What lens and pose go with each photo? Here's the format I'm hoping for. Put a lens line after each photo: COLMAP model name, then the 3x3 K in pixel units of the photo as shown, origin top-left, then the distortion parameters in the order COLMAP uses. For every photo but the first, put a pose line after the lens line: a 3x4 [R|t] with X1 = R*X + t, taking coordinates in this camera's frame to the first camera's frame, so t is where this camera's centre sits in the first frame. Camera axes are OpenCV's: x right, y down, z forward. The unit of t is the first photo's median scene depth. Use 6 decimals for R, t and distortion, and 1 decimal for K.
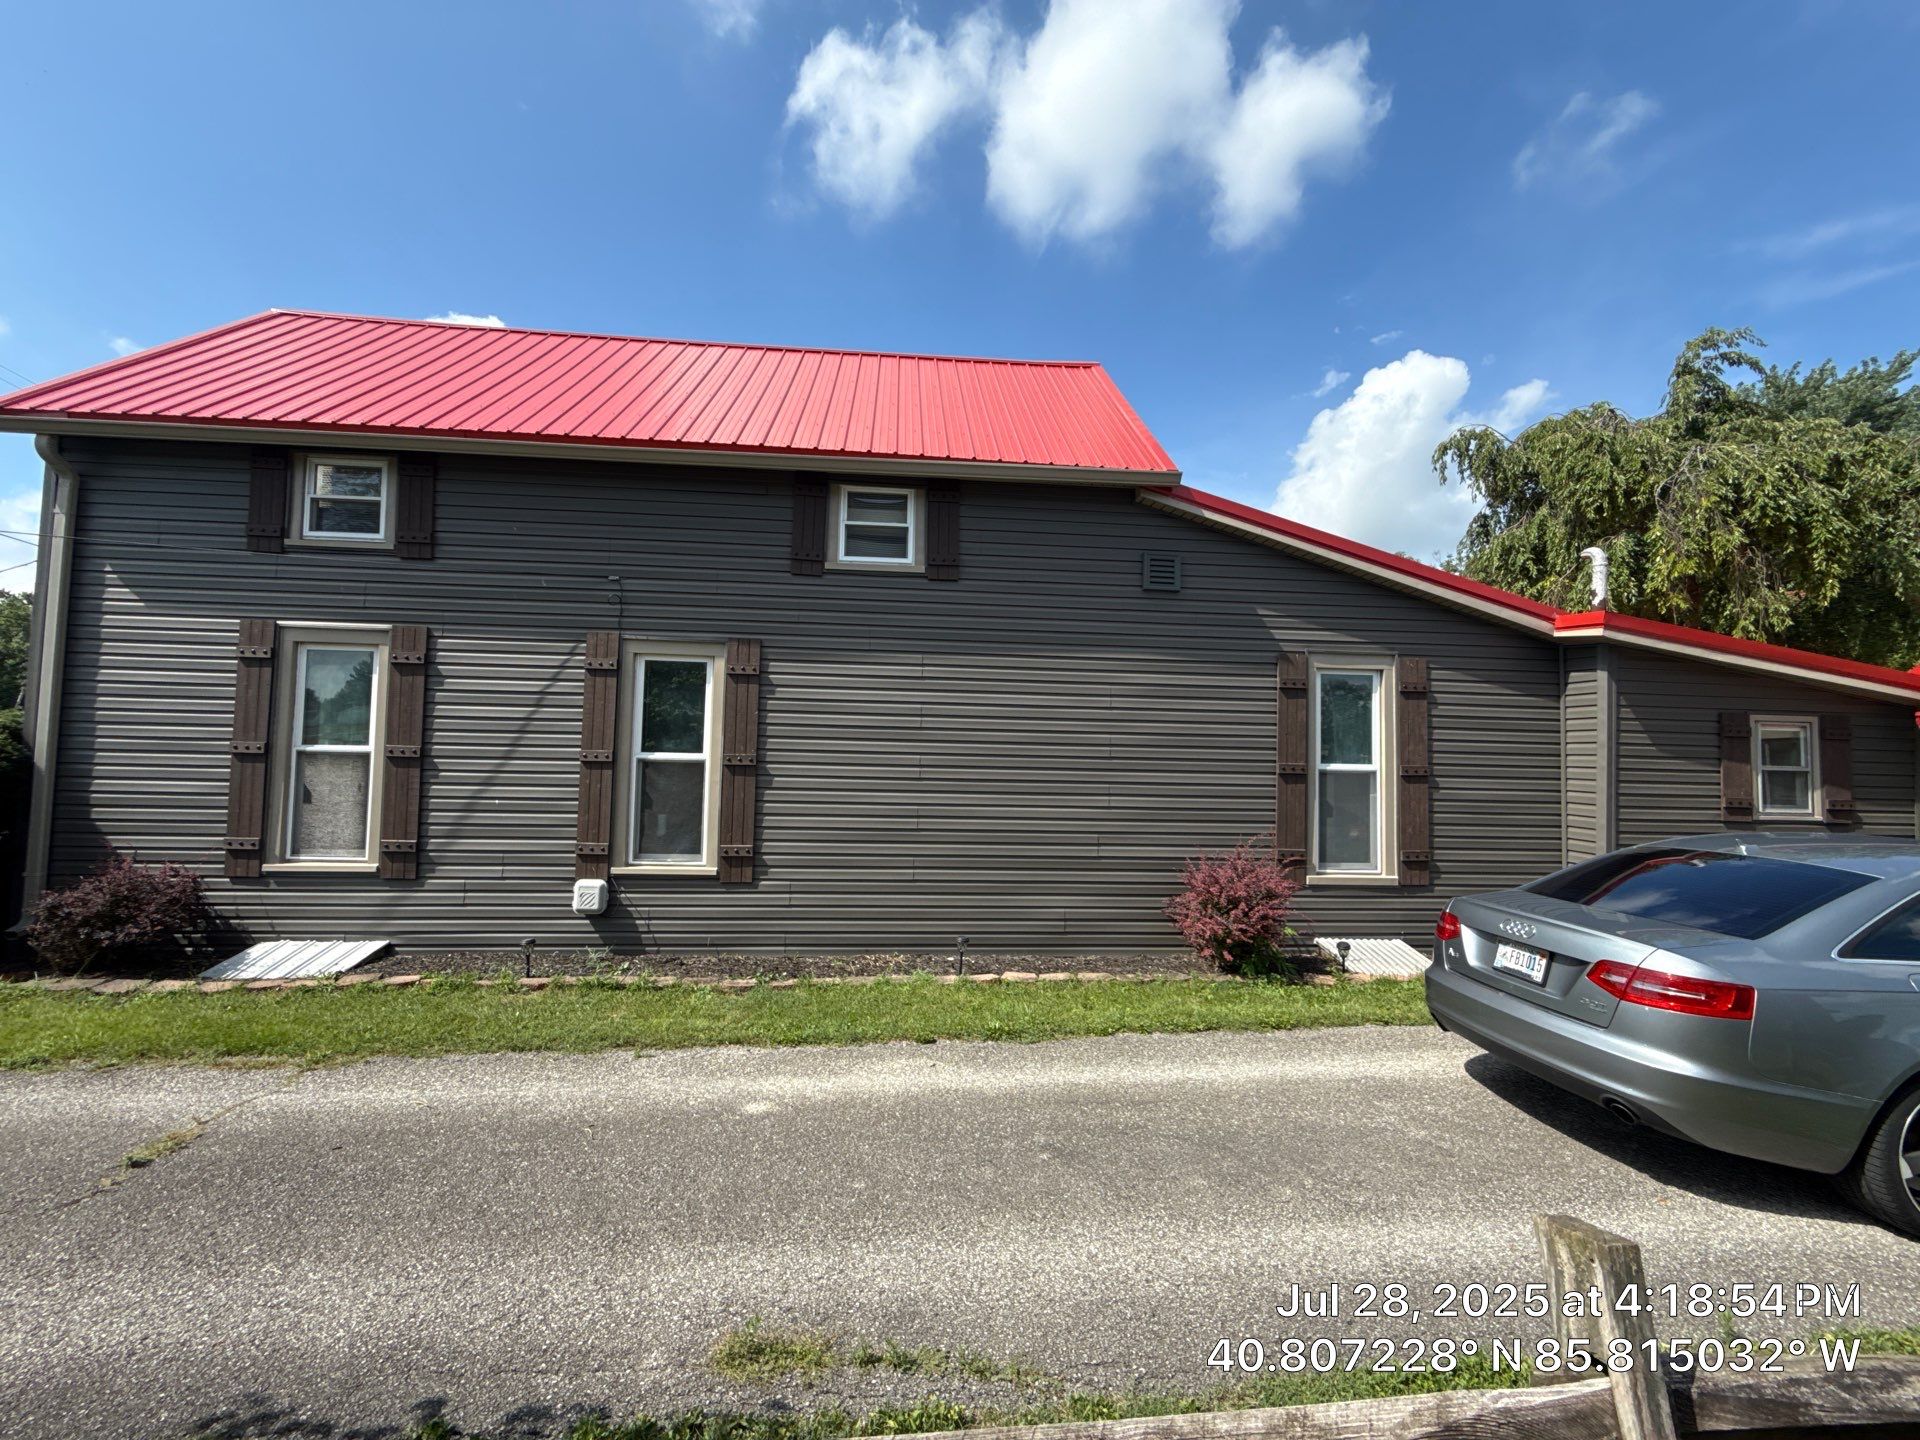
lens RADIAL K [[760.0, 0, 969.6], [0, 760.0, 720.8], [0, 0, 1]] dist [0.001634, -0.000912]
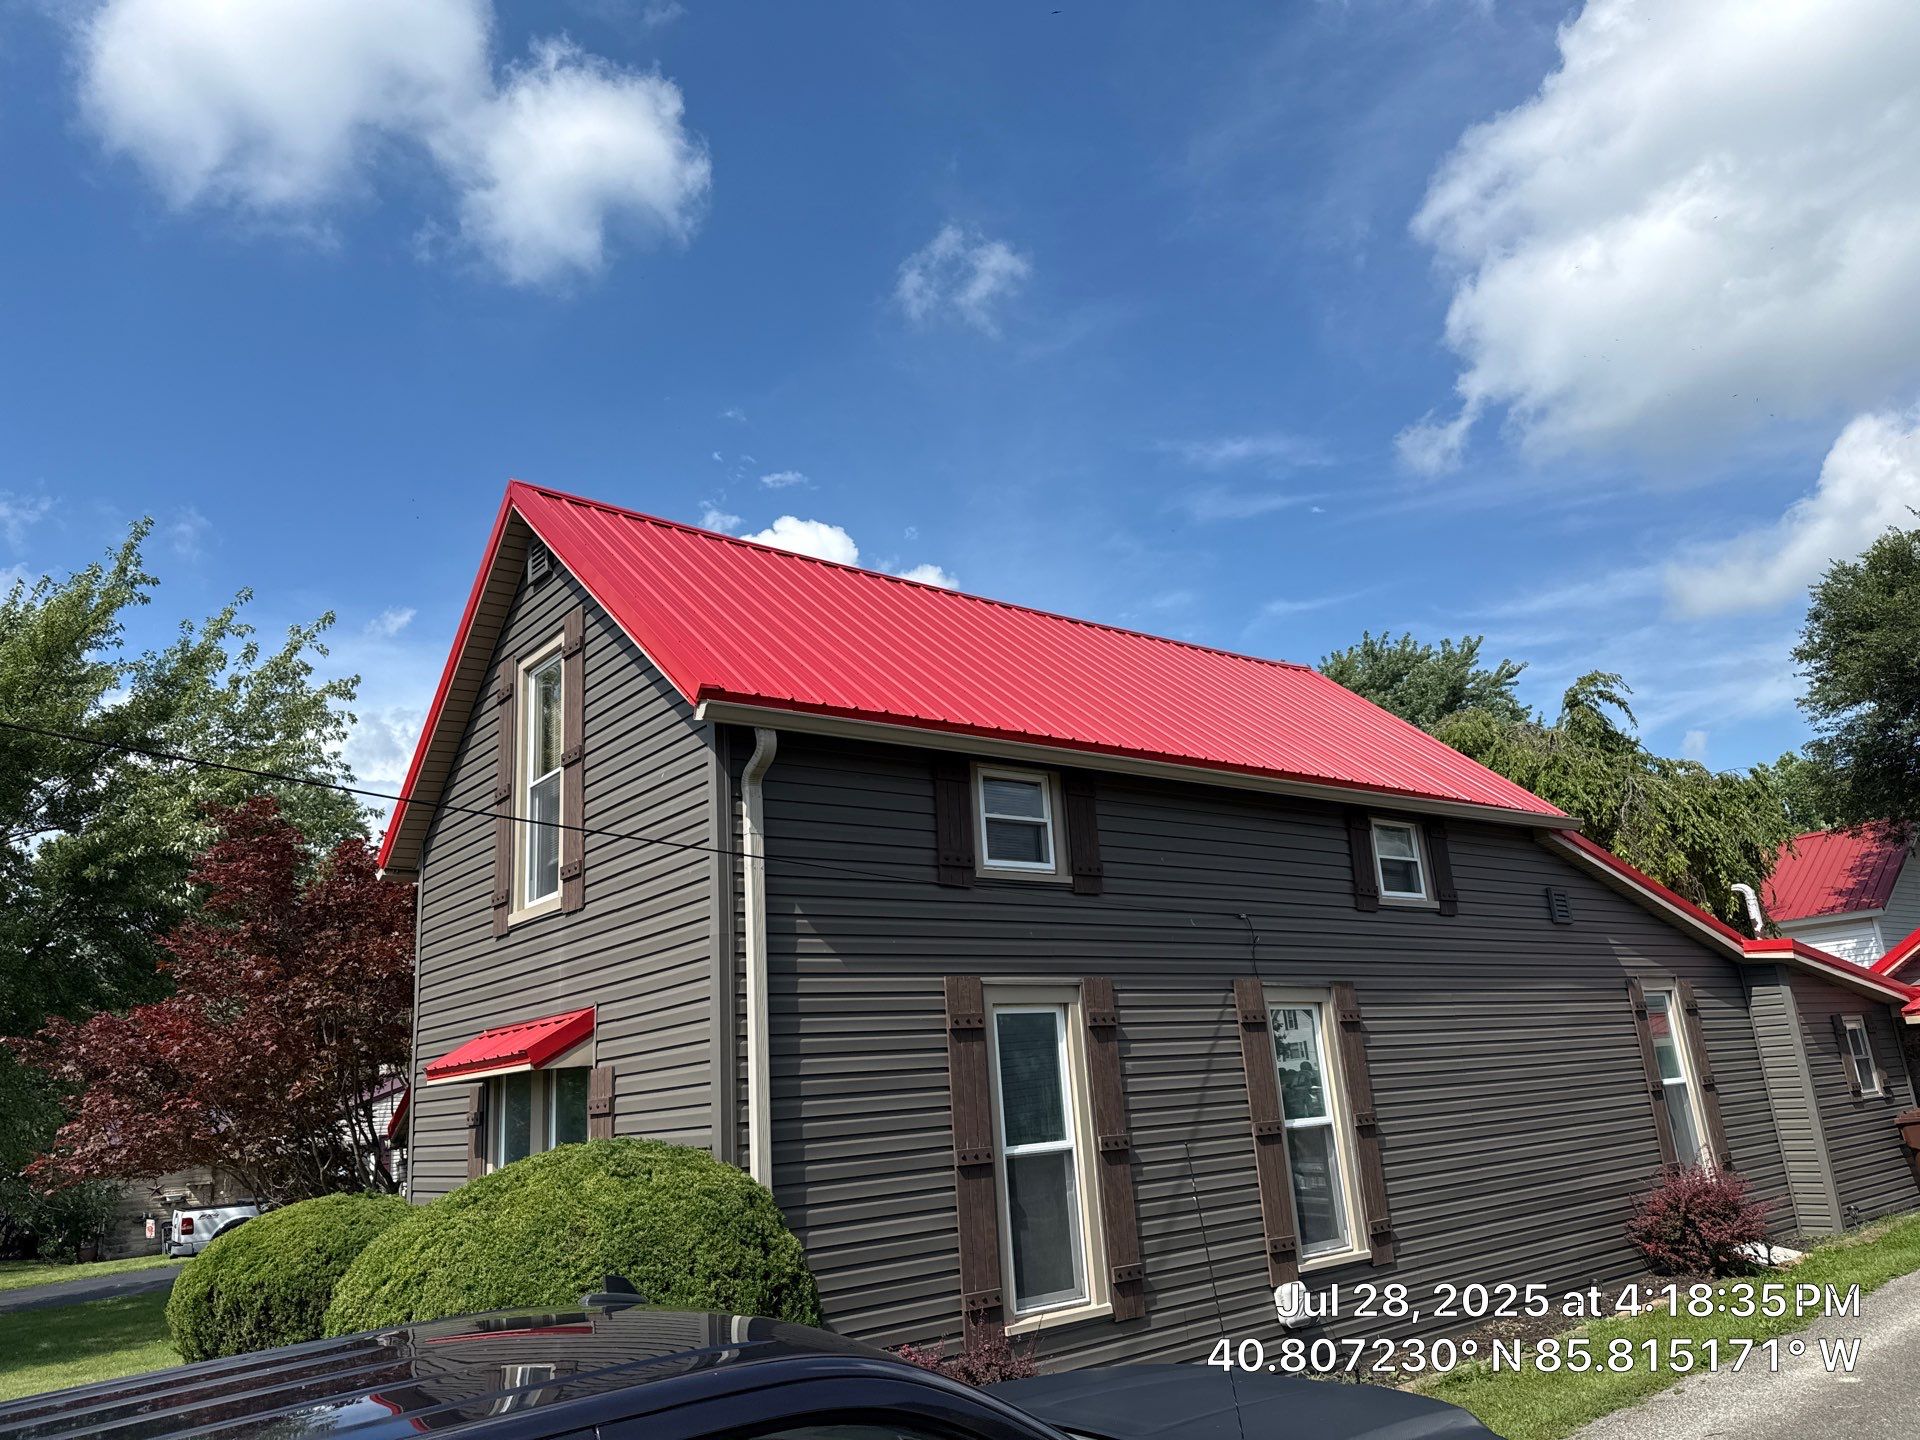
lens RADIAL K [[1412.5, 0, 973.9], [0, 1412.5, 710.6], [0, 0, 1]] dist [0.011939, -0.015490]
pose [[0.809186, 0.078809, 0.582243, -1.688728], [0.079253, 0.967267, -0.241068, -0.048805], [-0.582183, 0.241213, 0.776453, -0.143745]]
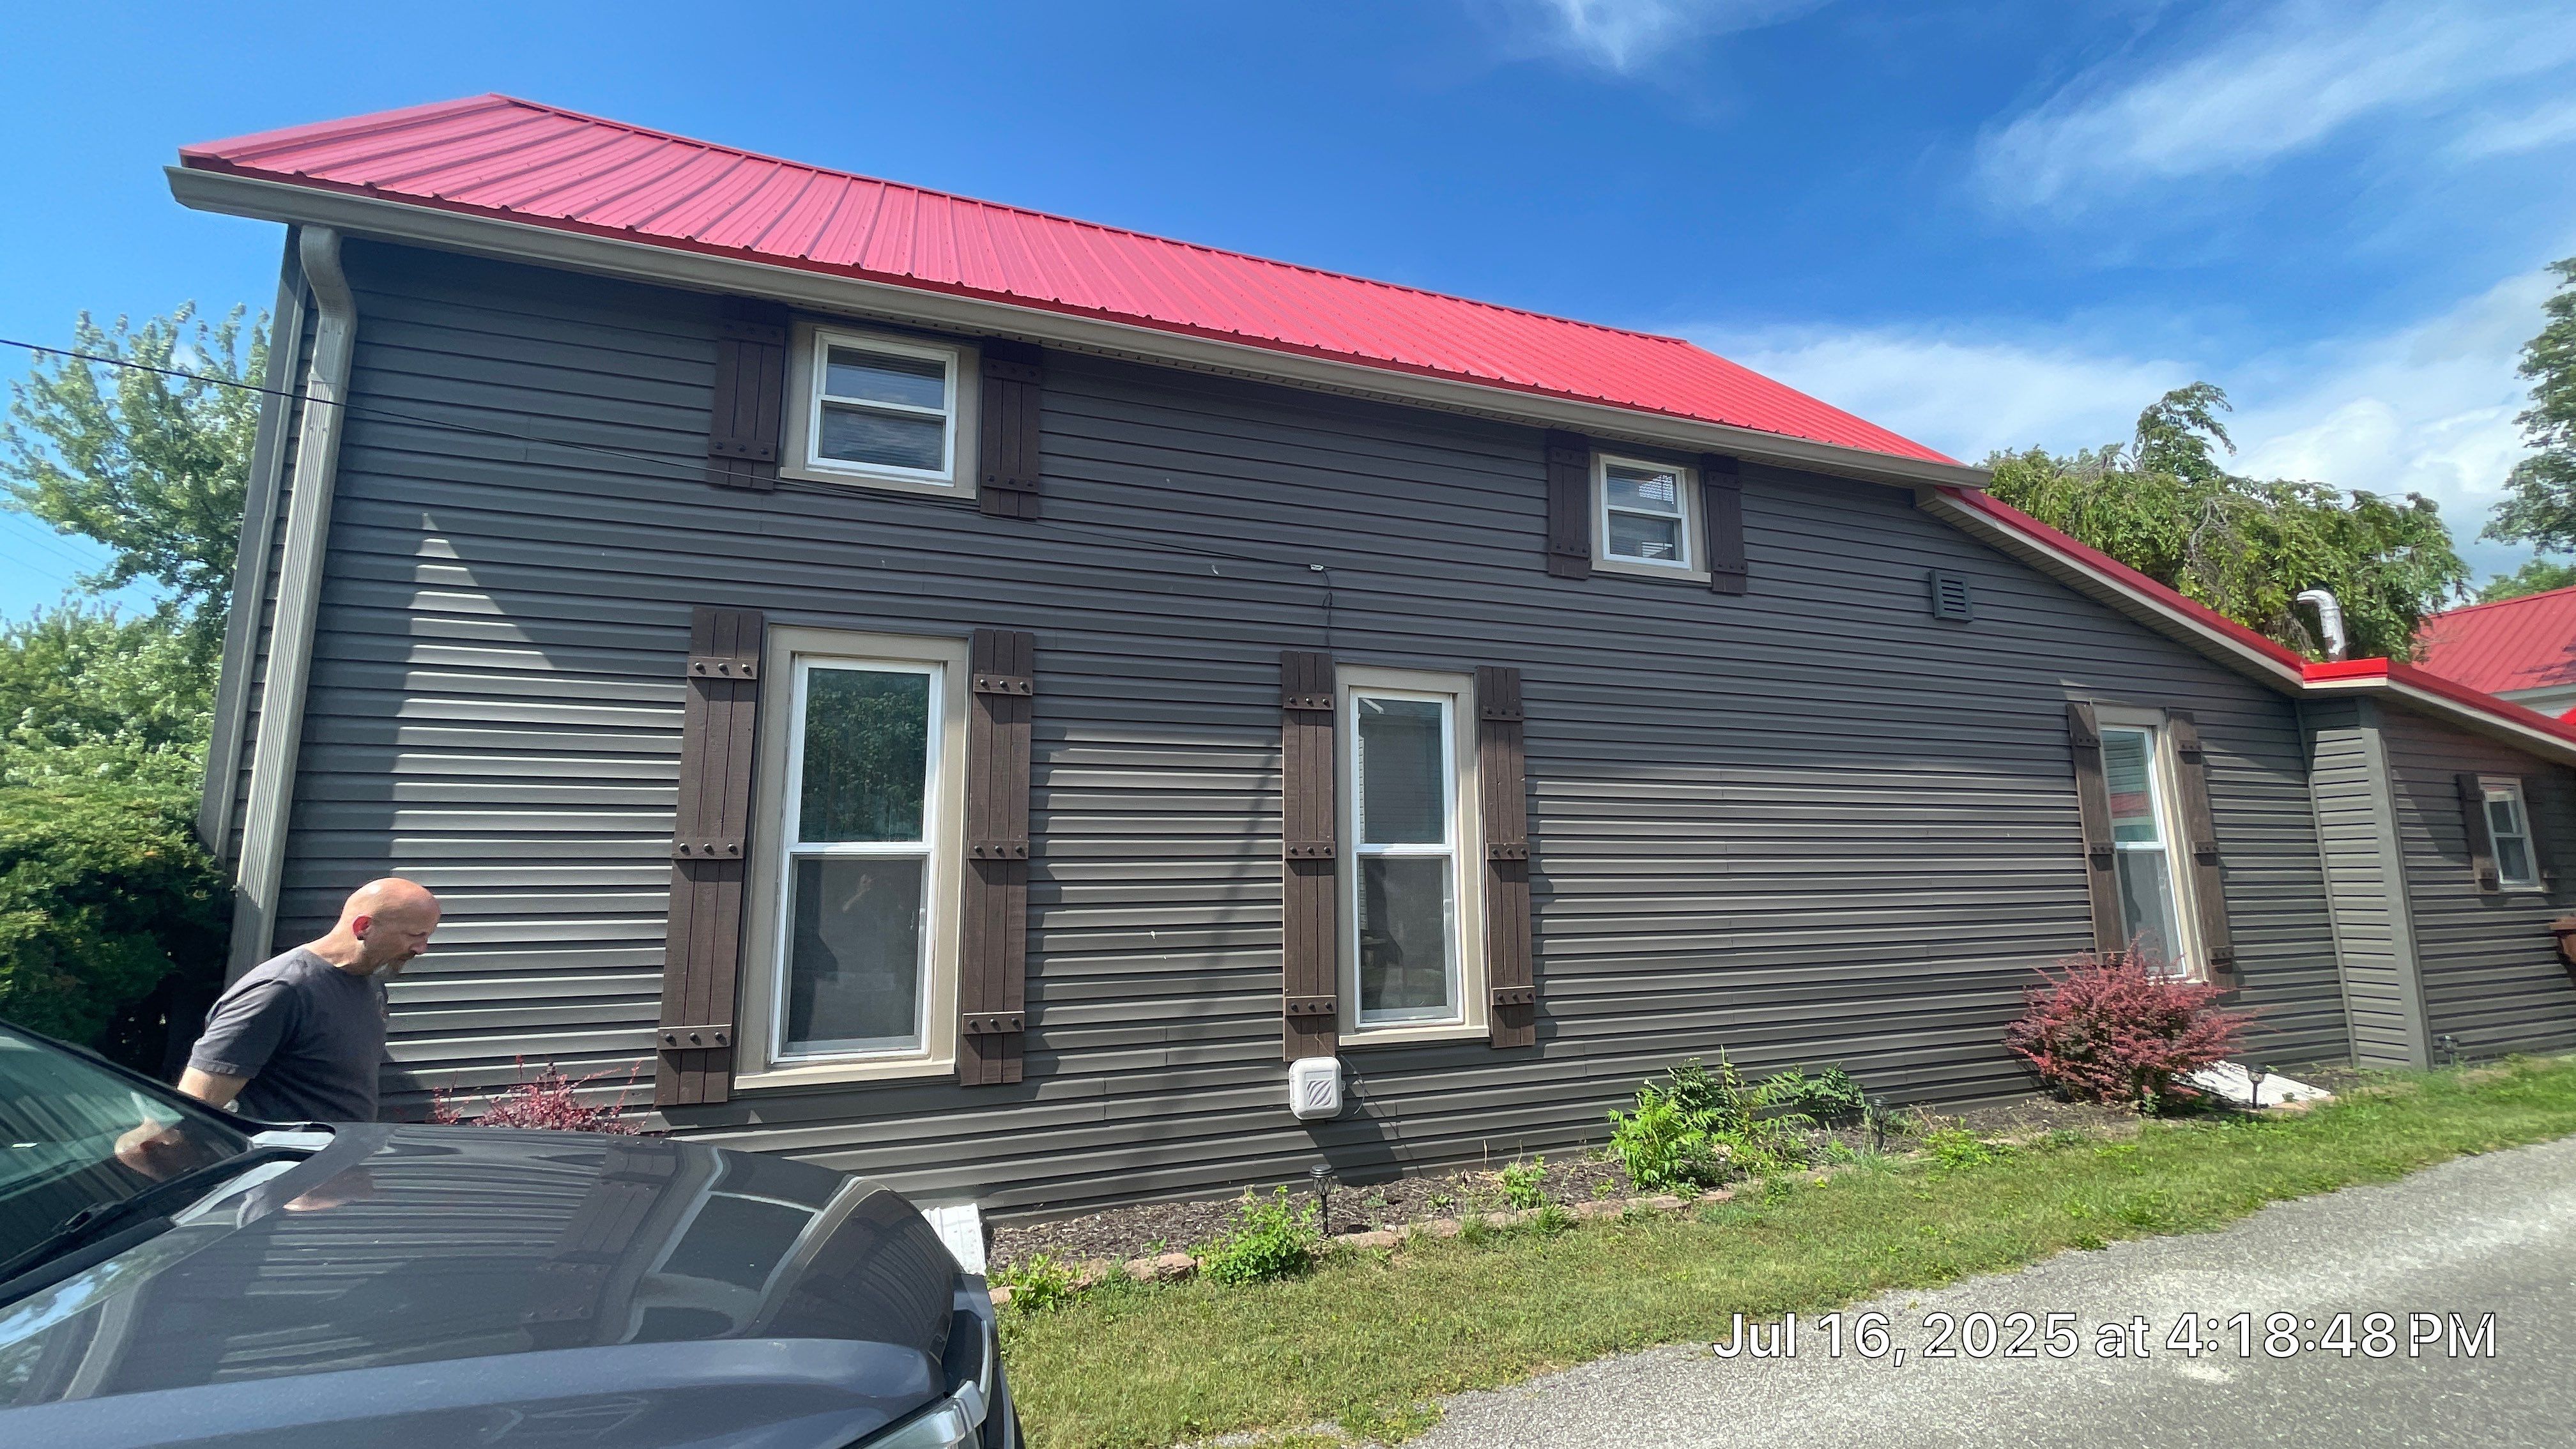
lens RADIAL K [[1028.1, 0, 1264.9], [0, 1028.1, 734.0], [0, 0, 1]] dist [-0.005778, 0.001189]
pose [[0.964660, 0.005591, 0.263438, -0.733563], [0.020235, 0.995250, -0.095222, 0.030382], [-0.262719, 0.097187, 0.959965, 0.206144]]
